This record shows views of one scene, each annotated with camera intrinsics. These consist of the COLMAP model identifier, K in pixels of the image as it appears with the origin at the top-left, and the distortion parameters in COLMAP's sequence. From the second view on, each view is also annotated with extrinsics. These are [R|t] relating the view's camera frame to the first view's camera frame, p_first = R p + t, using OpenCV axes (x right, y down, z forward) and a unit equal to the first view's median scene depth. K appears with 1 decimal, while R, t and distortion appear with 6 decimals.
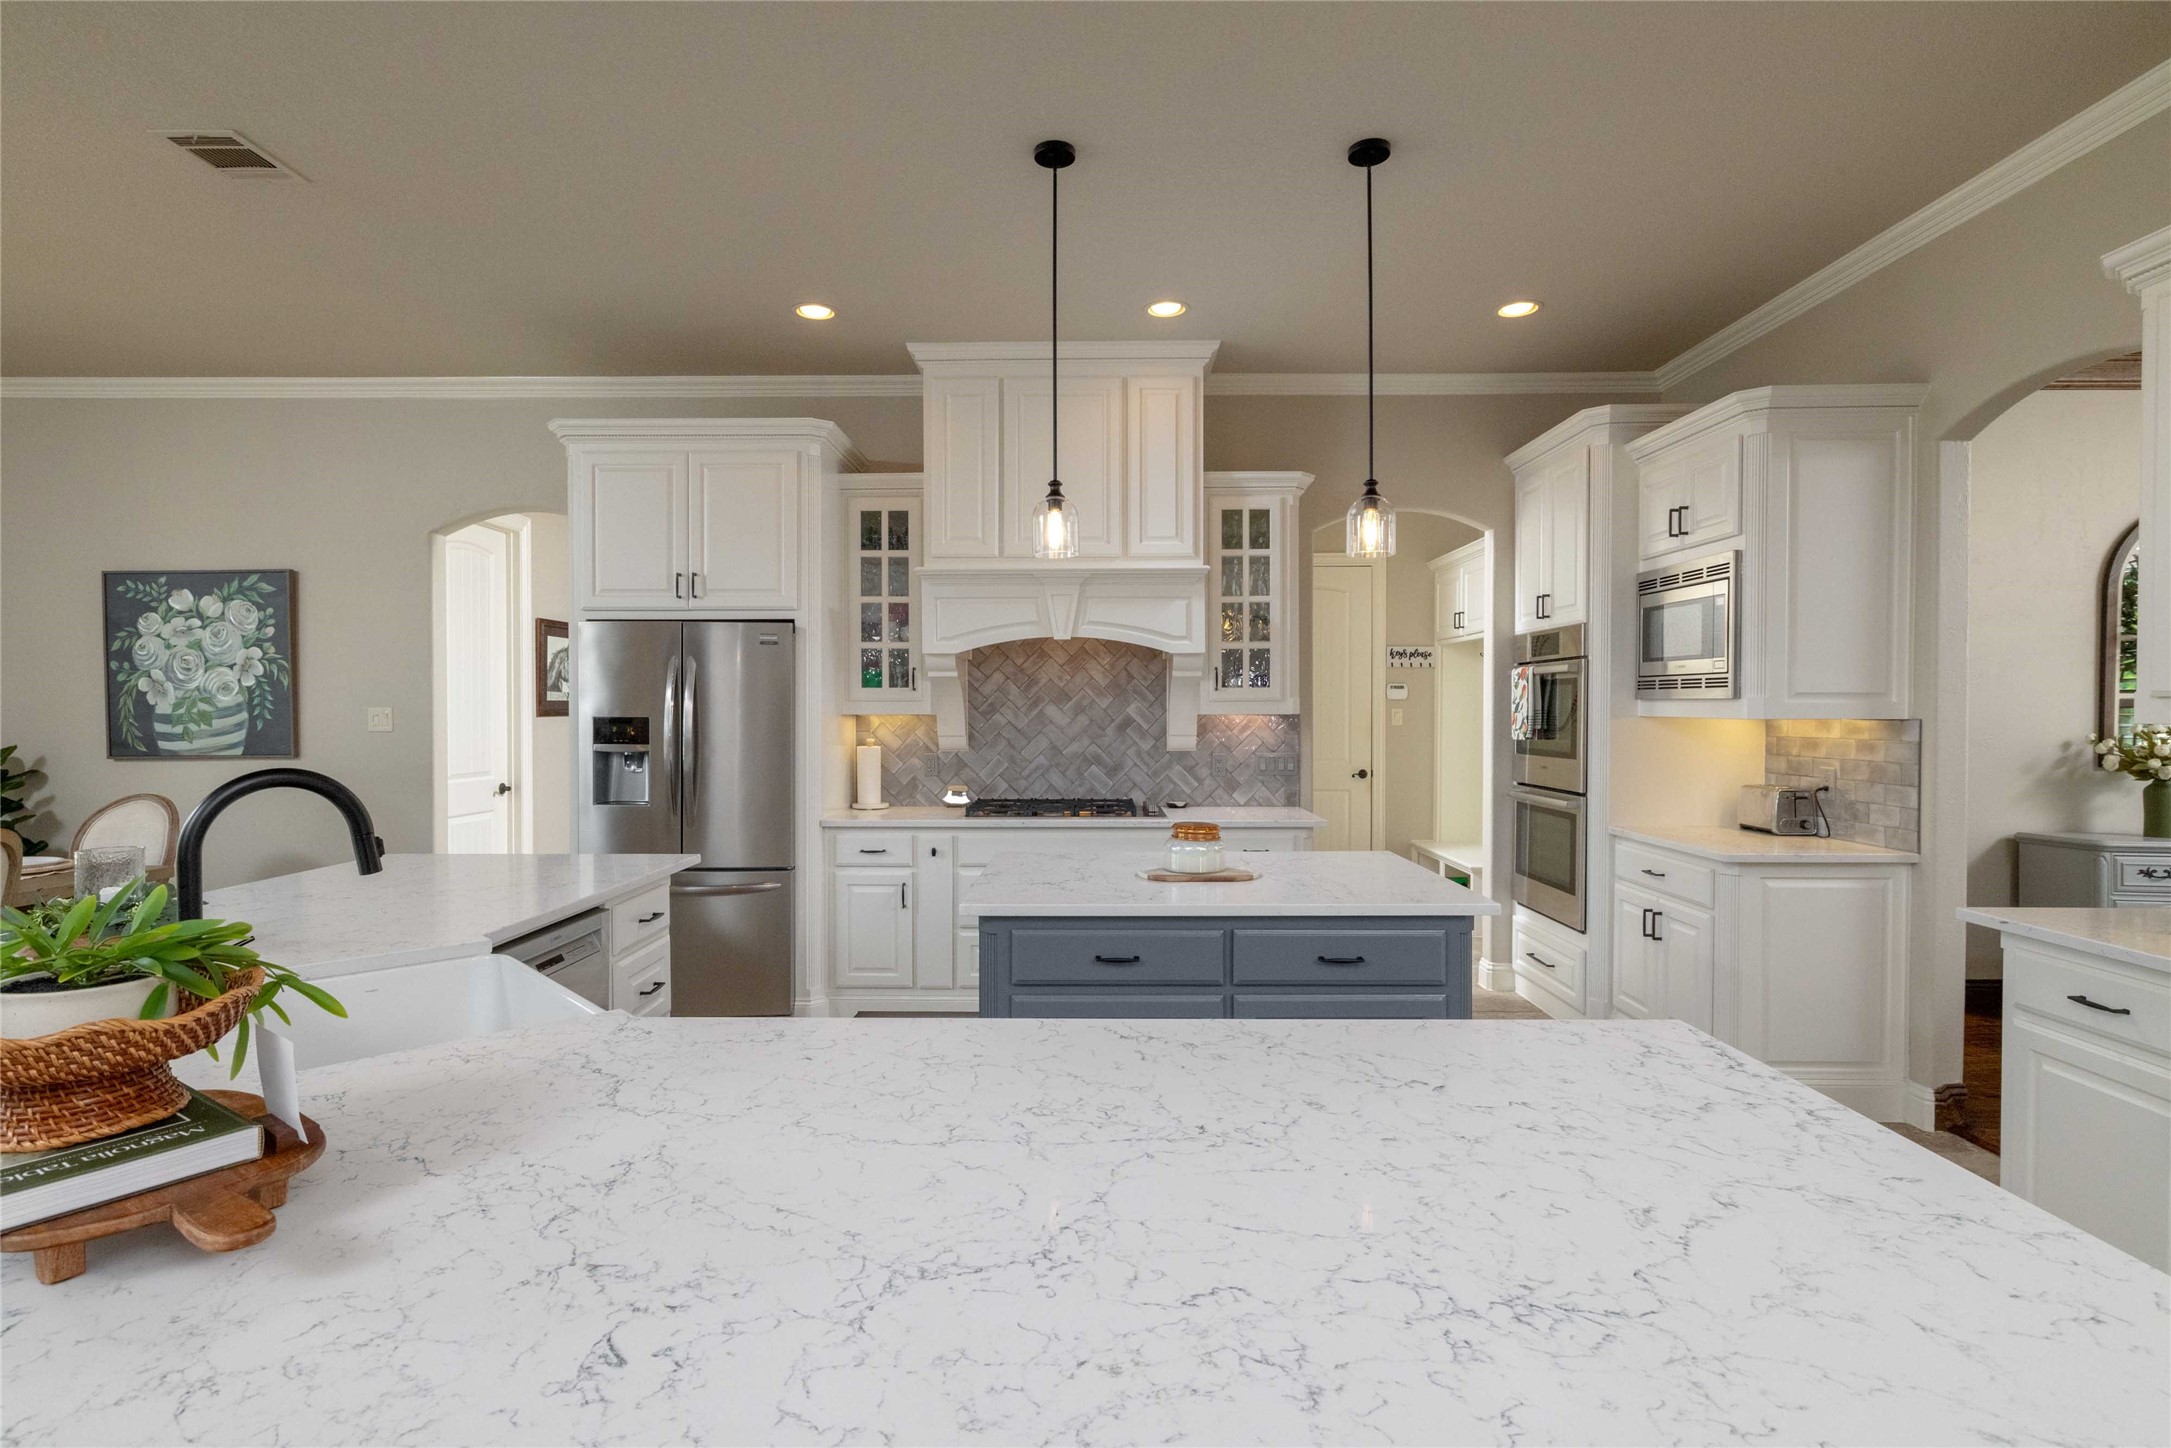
lens RADIAL K [[1052.0, 0, 1087.5], [0, 1052.0, 718.9], [0, 0, 1]] dist [0.001886, 0.001556]
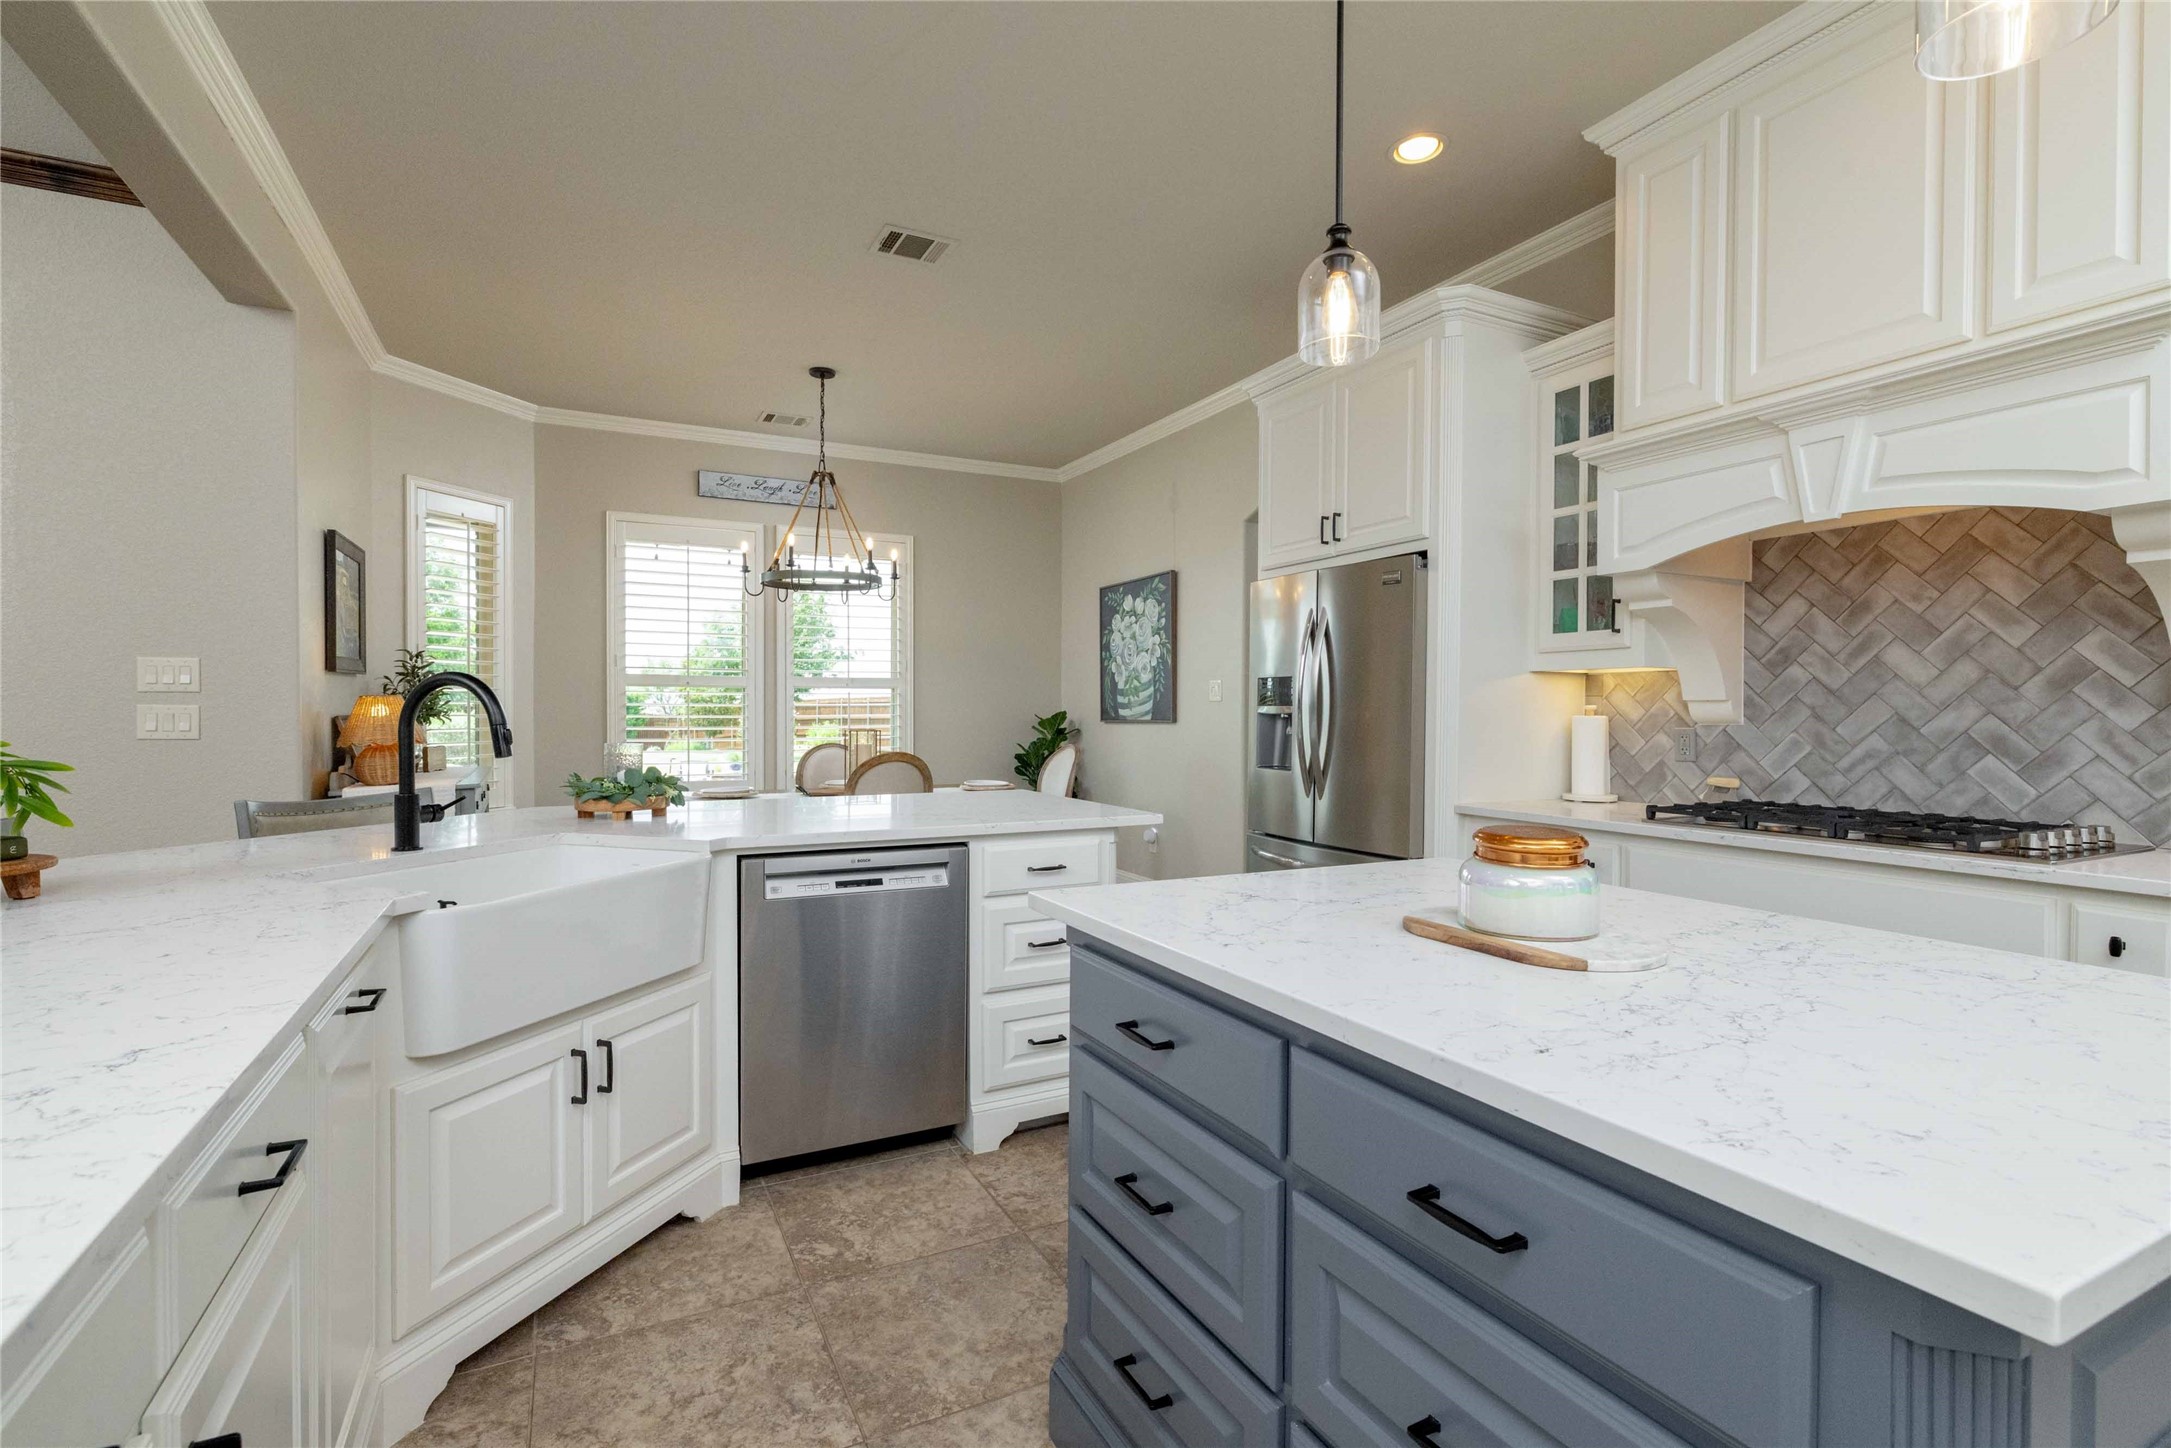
lens RADIAL K [[1003.3, 0, 1084.2], [0, 1003.3, 724.1], [0, 0, 1]] dist [-0.002238, 0.000513]
pose [[0.466710, 0.013876, -0.884301, 0.238751], [-0.013722, 0.999870, 0.008448, 0.030316], [0.884304, 0.008192, 0.466840, 0.362761]]
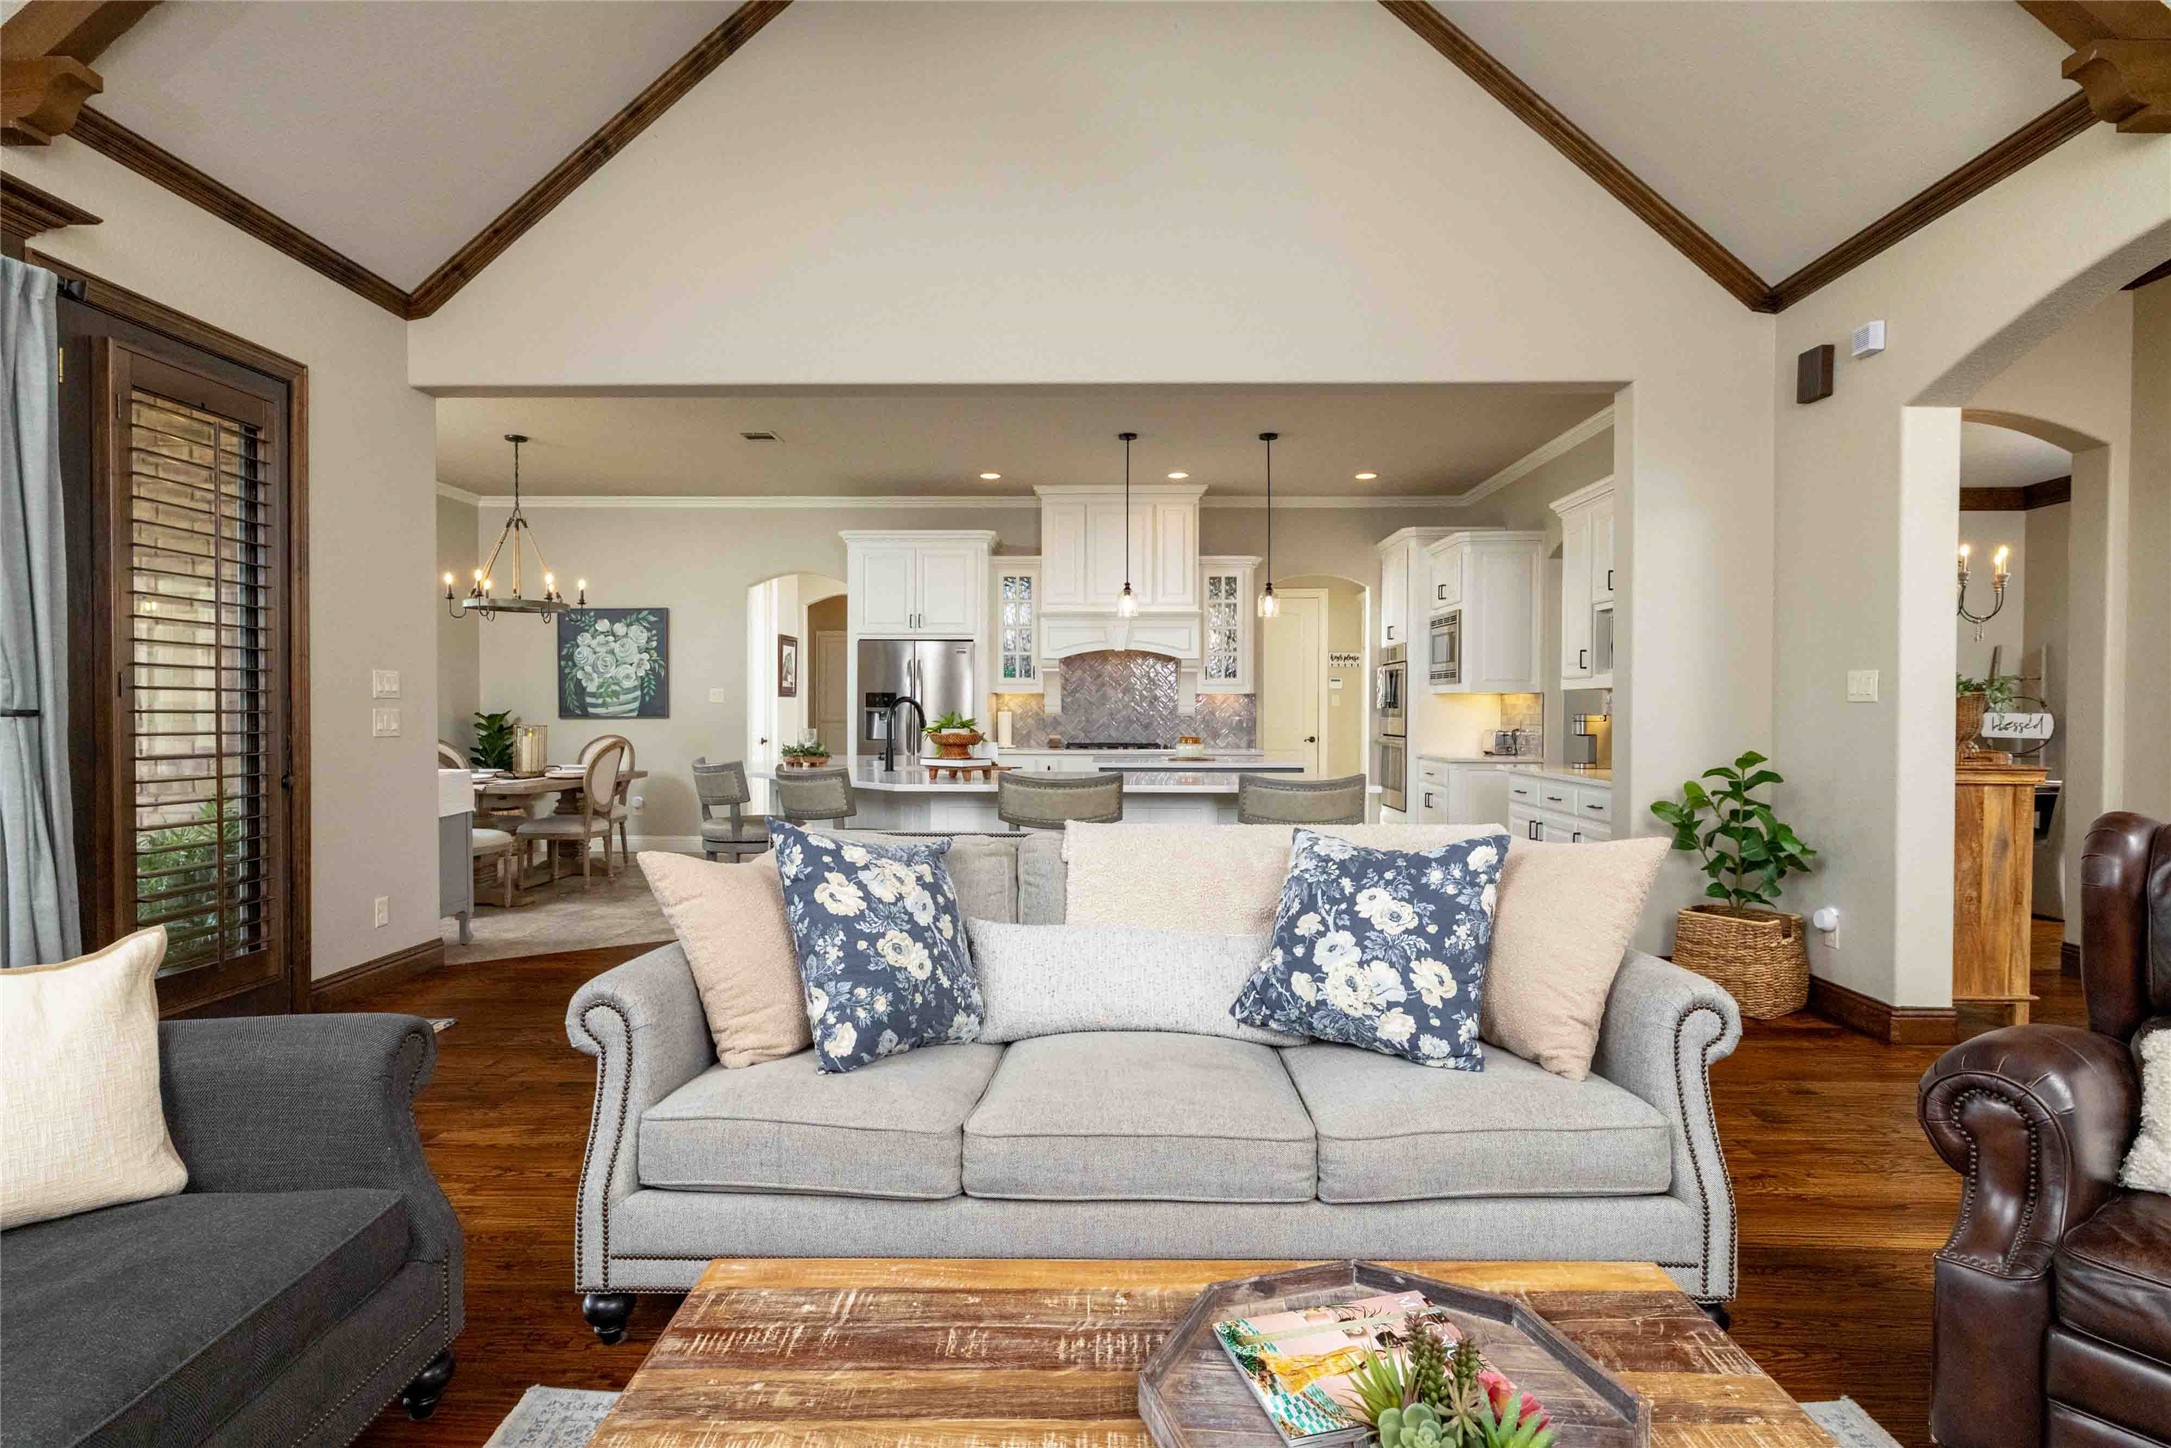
lens RADIAL K [[1111.8, 0, 1095.1], [0, 1111.8, 717.0], [0, 0, 1]] dist [-0.000684, -0.000053]
pose [[0.999993, 0.003269, -0.001526, -0.056319], [-0.003274, 0.999989, -0.003427, 0.039816], [0.001515, 0.003432, 0.999993, -0.809073]]
